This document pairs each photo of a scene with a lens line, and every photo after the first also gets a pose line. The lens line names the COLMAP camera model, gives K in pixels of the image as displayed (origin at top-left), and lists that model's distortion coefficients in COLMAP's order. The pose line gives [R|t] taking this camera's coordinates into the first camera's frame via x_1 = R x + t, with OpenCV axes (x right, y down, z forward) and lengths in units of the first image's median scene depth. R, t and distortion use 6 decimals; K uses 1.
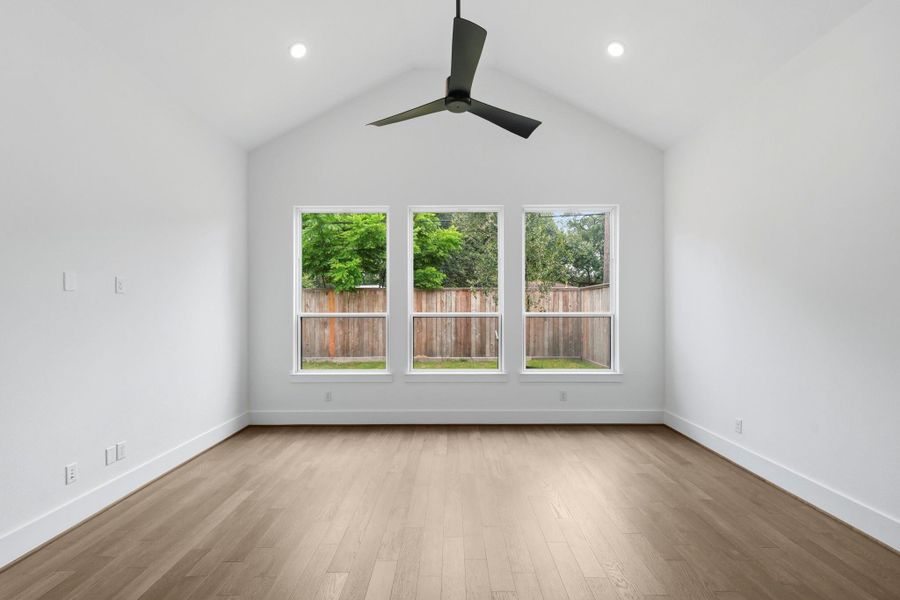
lens RADIAL K [[402.3, 0, 450.0], [0, 402.3, 300.0], [0, 0, 1]] dist [0.001096, 0.000431]
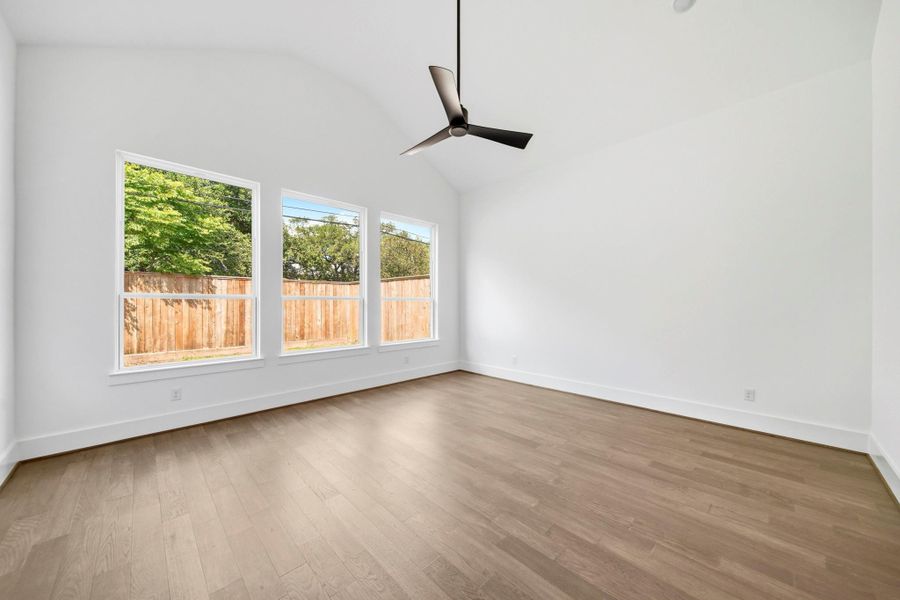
lens RADIAL K [[321.1, 0, 453.7], [0, 321.1, 299.5], [0, 0, 1]] dist [-0.002296, -0.000202]
pose [[0.708001, 0.010366, 0.706135, -0.148720], [-0.018747, 0.999816, 0.004119, 0.012643], [-0.705962, -0.016154, 0.708065, 0.054371]]
